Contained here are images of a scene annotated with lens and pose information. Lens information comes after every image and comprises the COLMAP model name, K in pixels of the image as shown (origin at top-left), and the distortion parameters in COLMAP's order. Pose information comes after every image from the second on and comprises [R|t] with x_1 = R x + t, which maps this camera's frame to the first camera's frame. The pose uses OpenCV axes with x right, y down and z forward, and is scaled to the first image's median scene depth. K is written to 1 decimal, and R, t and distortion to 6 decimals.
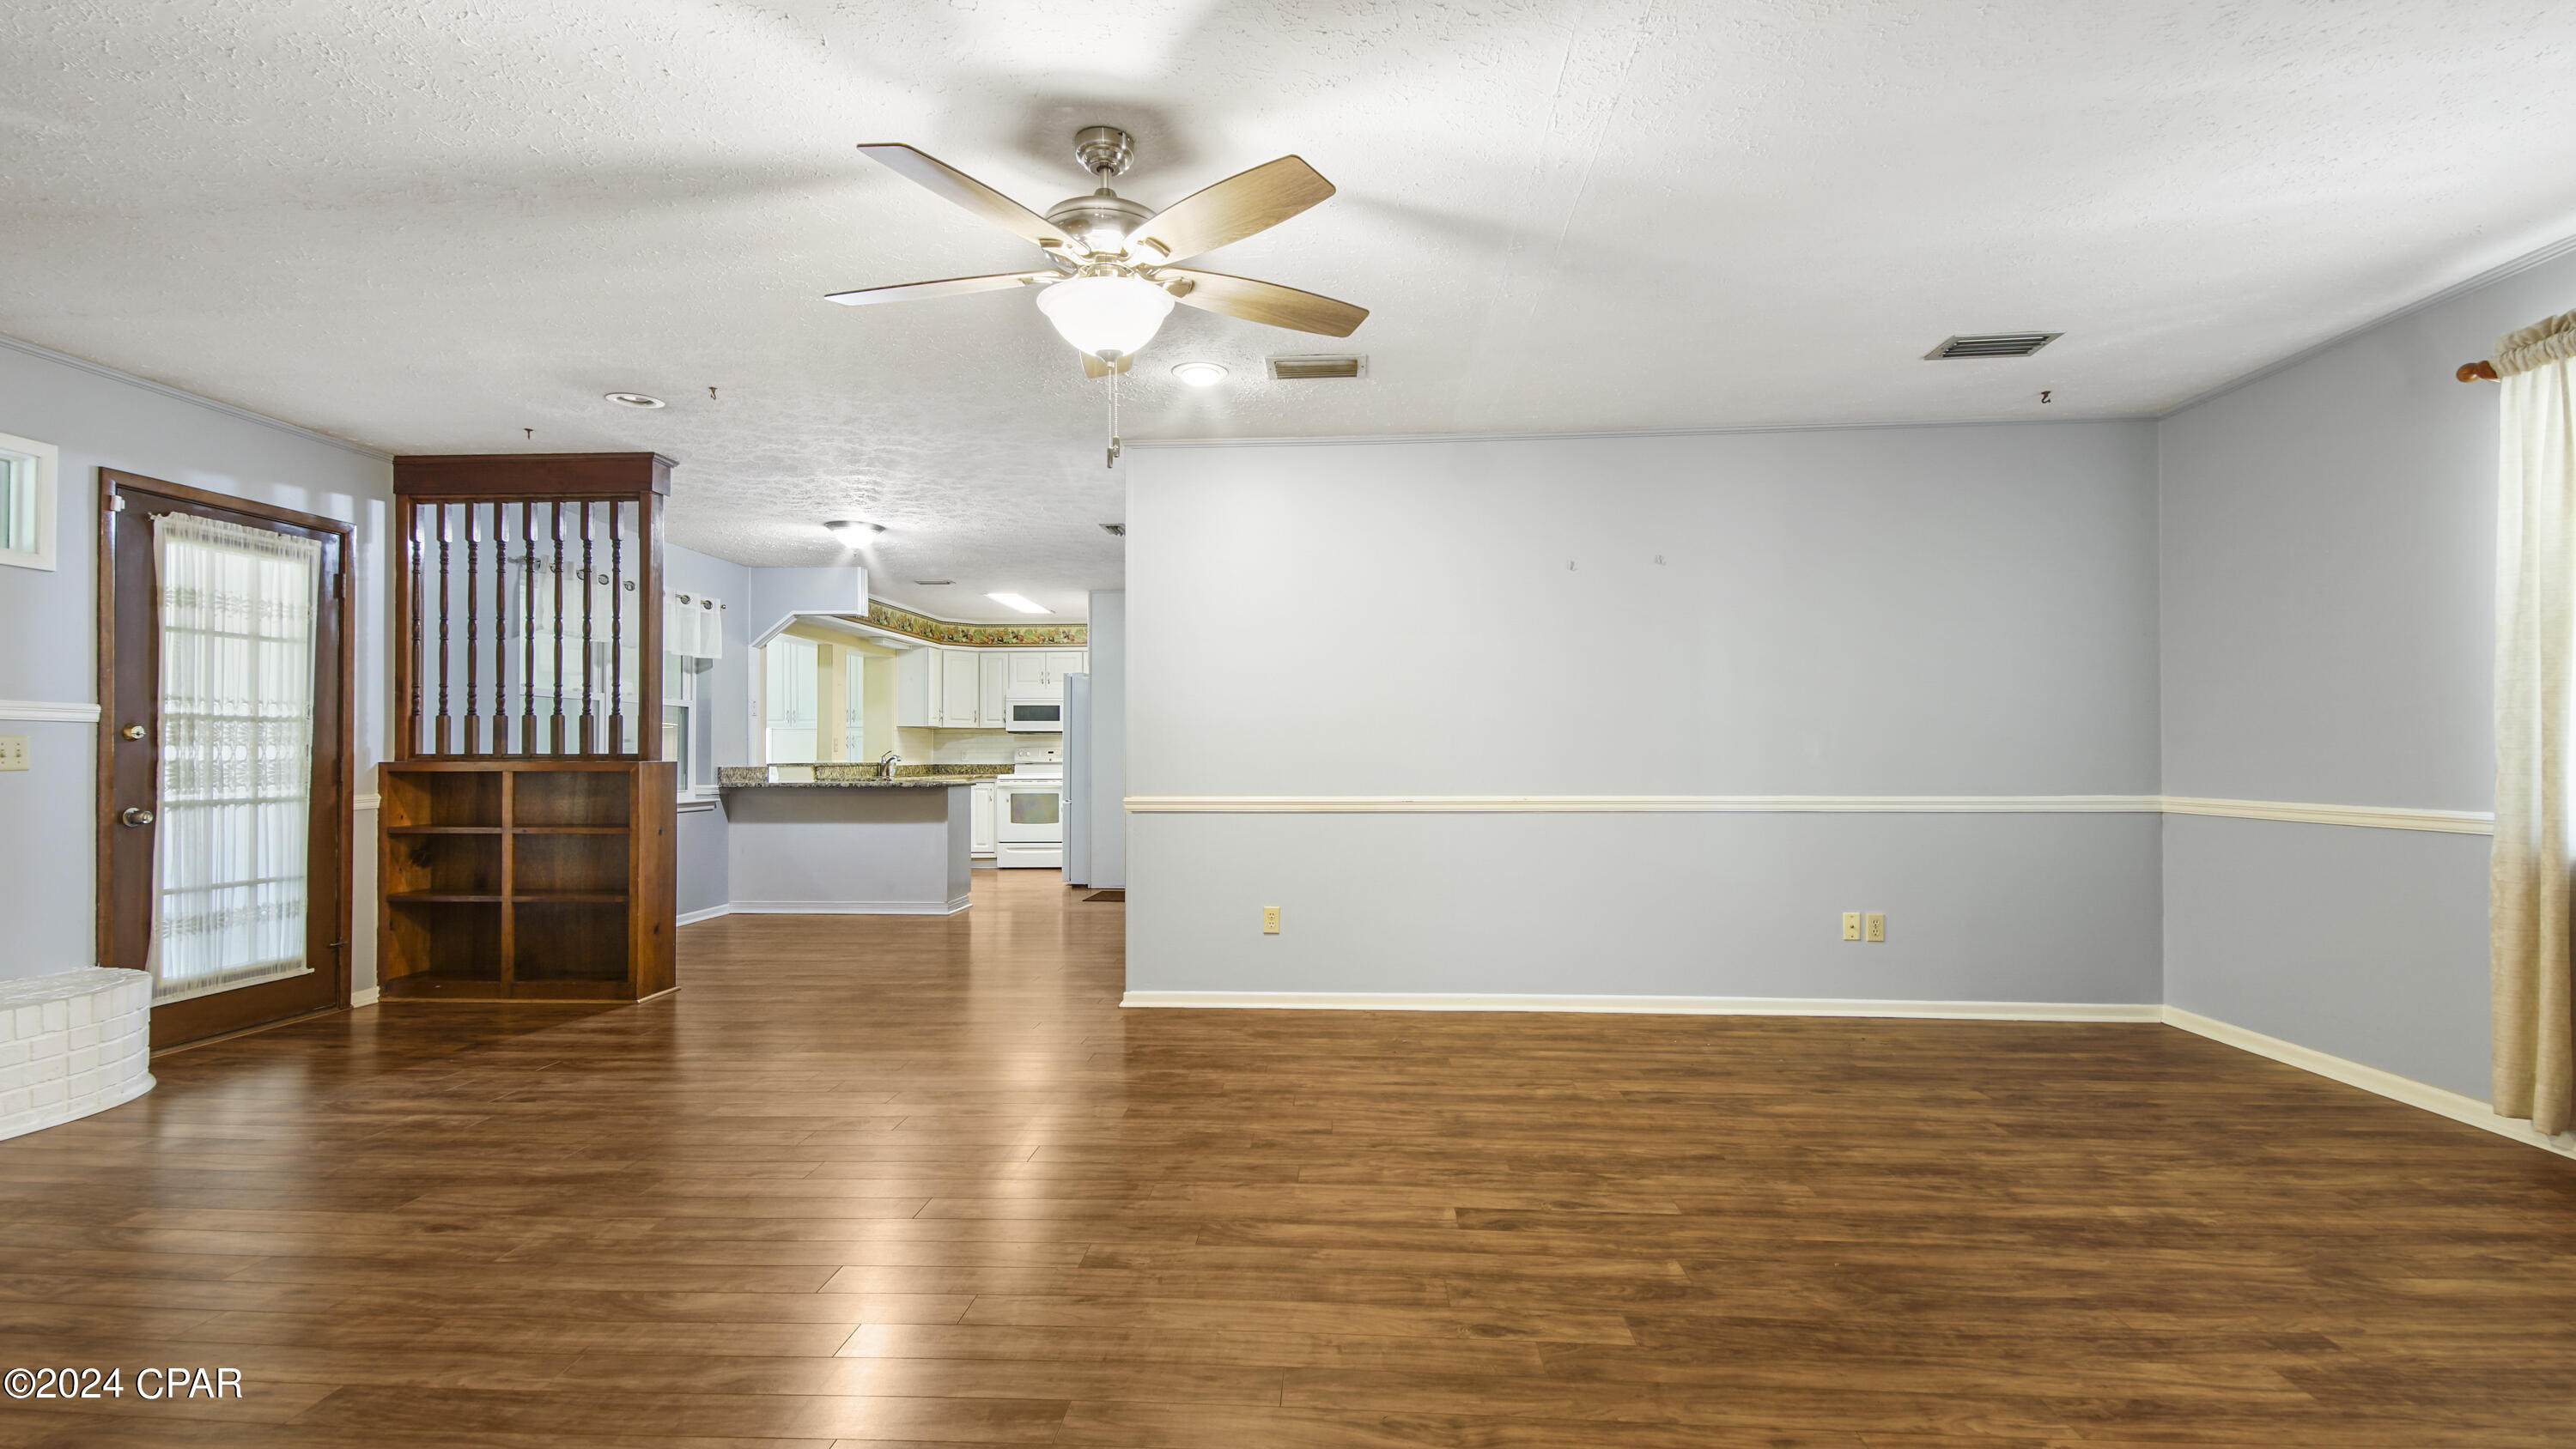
lens RADIAL K [[1144.8, 0, 1305.1], [0, 1144.8, 735.7], [0, 0, 1]] dist [0.026956, -0.016680]
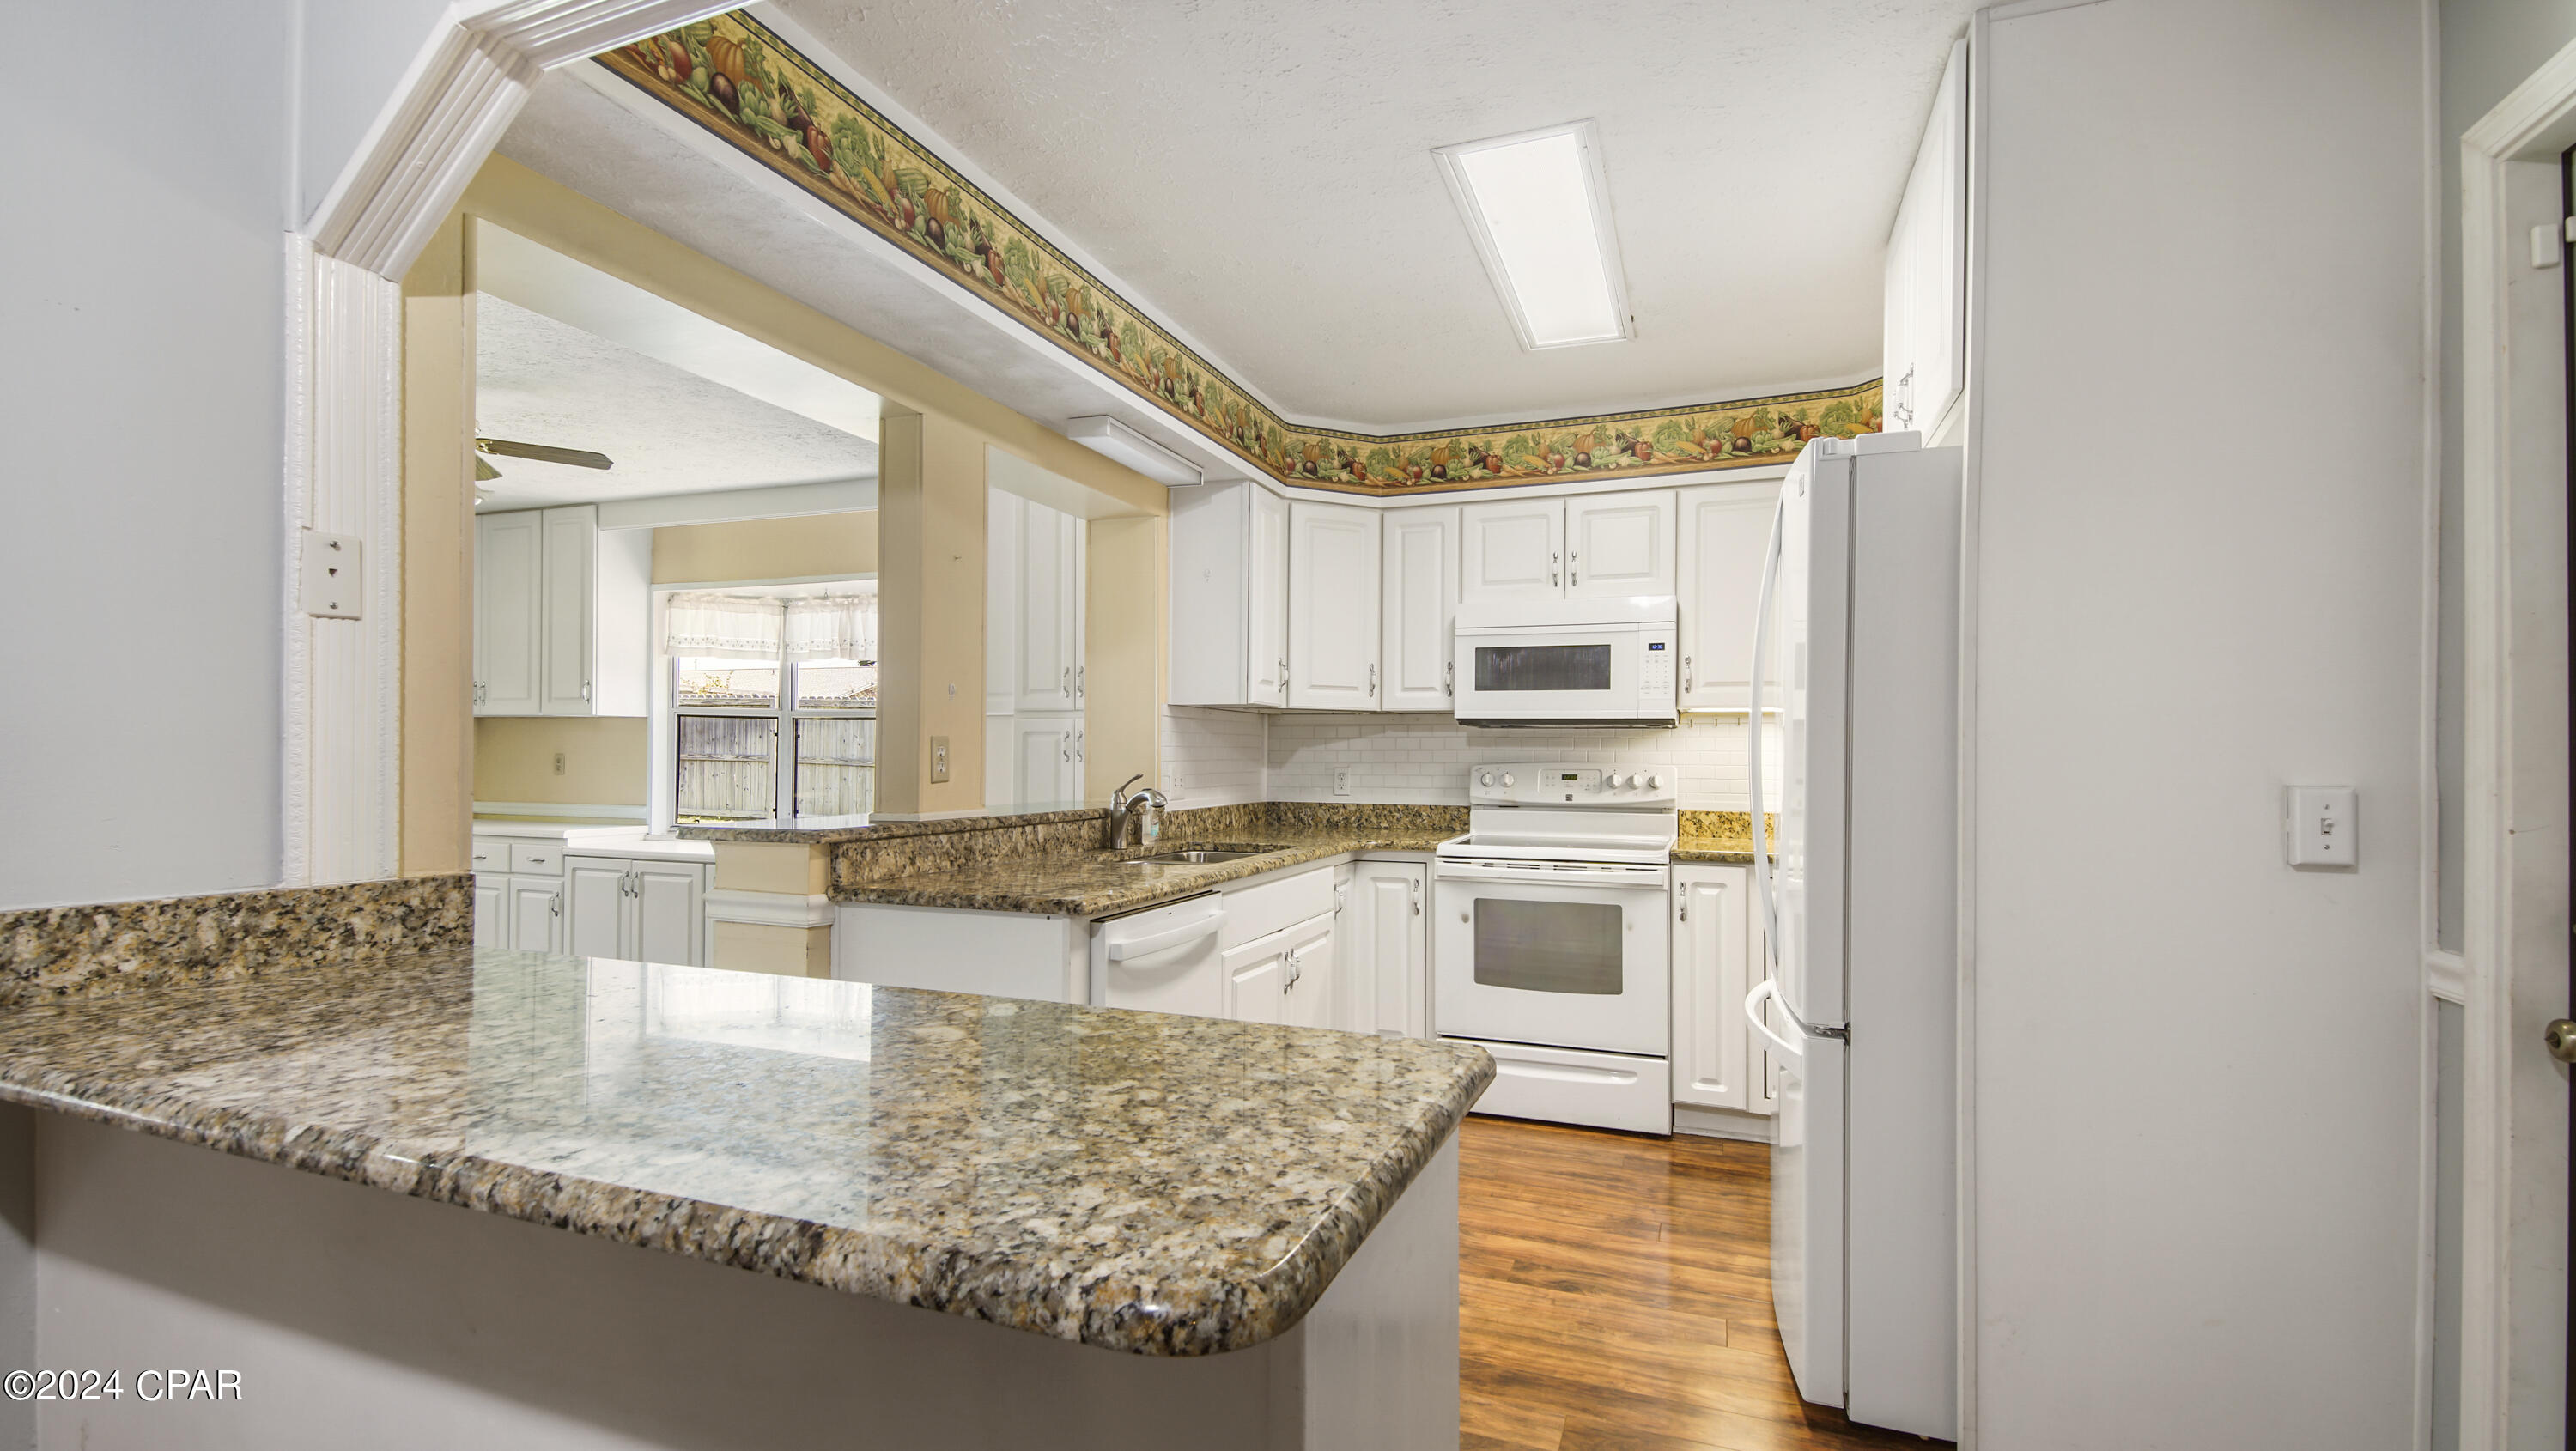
lens RADIAL K [[1144.9, 0, 1281.8], [0, 1144.9, 760.0], [0, 0, 1]] dist [0.026956, -0.016680]
pose [[0.949907, 0.005806, -0.312479, -0.281784], [0.000411, 0.999803, 0.019826, 0.002846], [0.312533, -0.018961, 0.949718, 0.903012]]
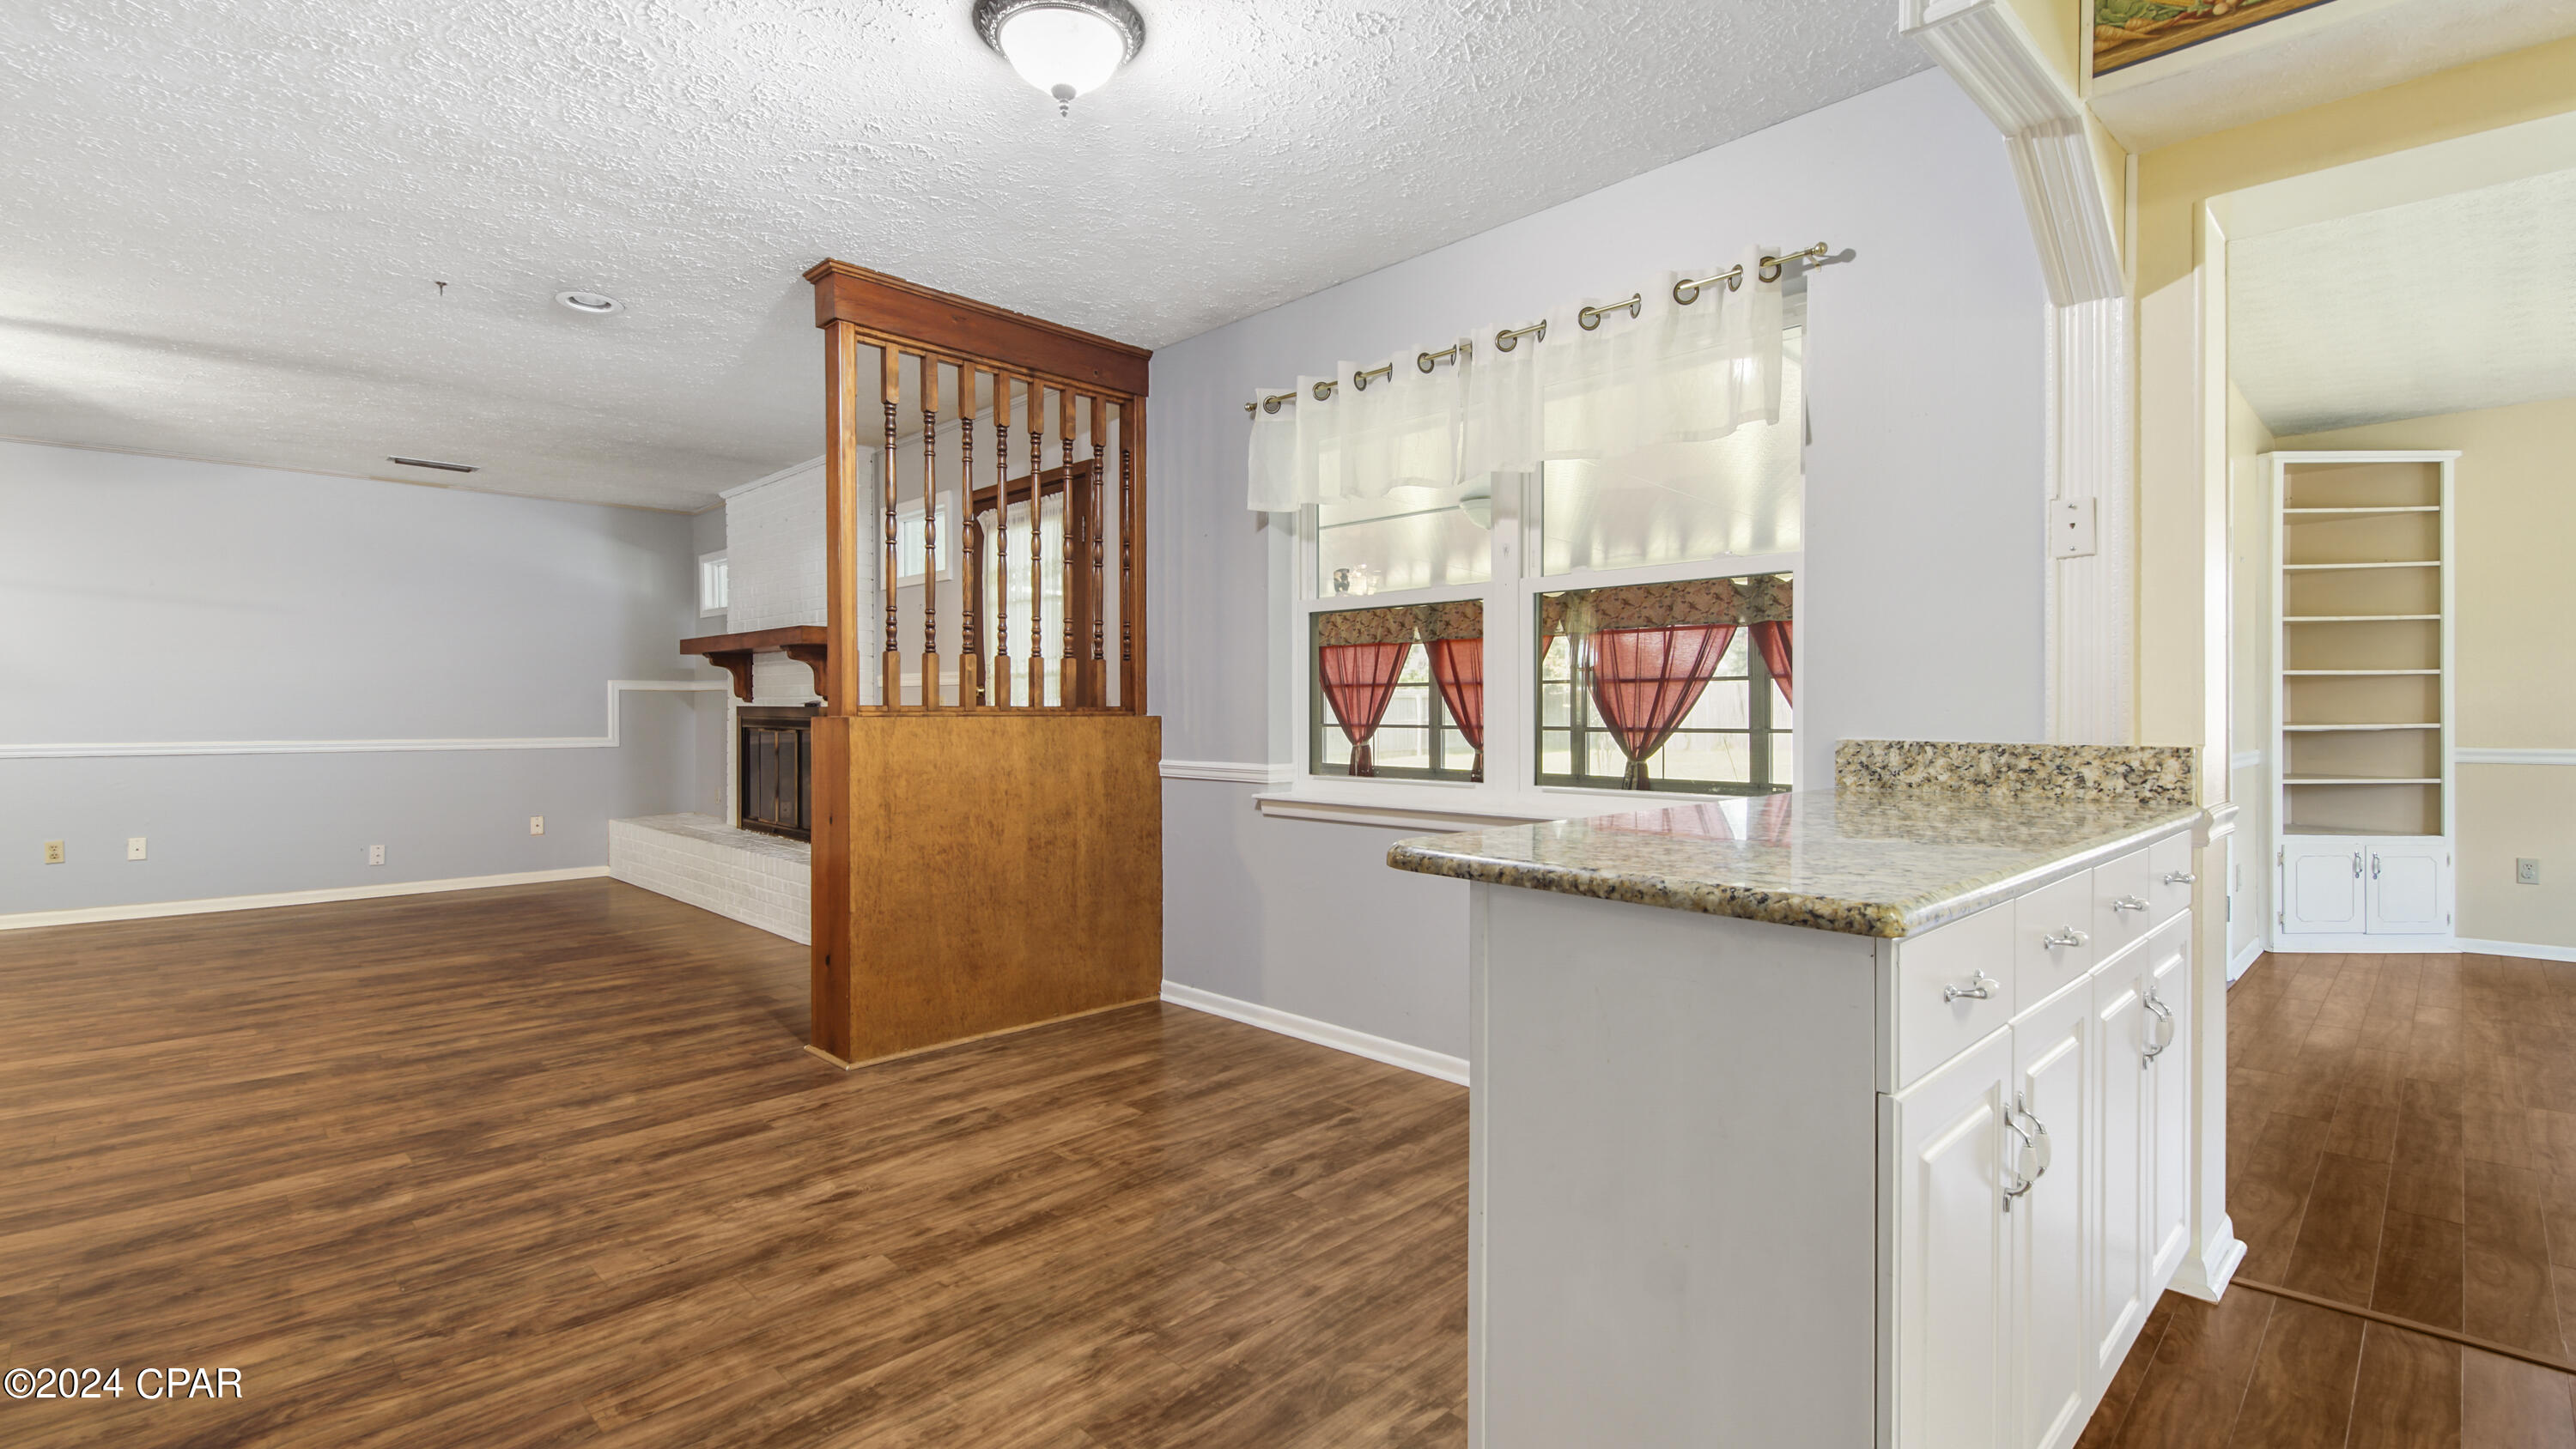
lens RADIAL K [[1123.9, 0, 1274.8], [0, 1123.9, 706.3], [0, 0, 1]] dist [0.012772, -0.004107]
pose [[-0.671605, -0.006431, -0.740882, -0.163597], [0.010964, 0.999767, -0.018617, 0.021572], [0.740829, -0.020626, -0.671377, 1.079051]]
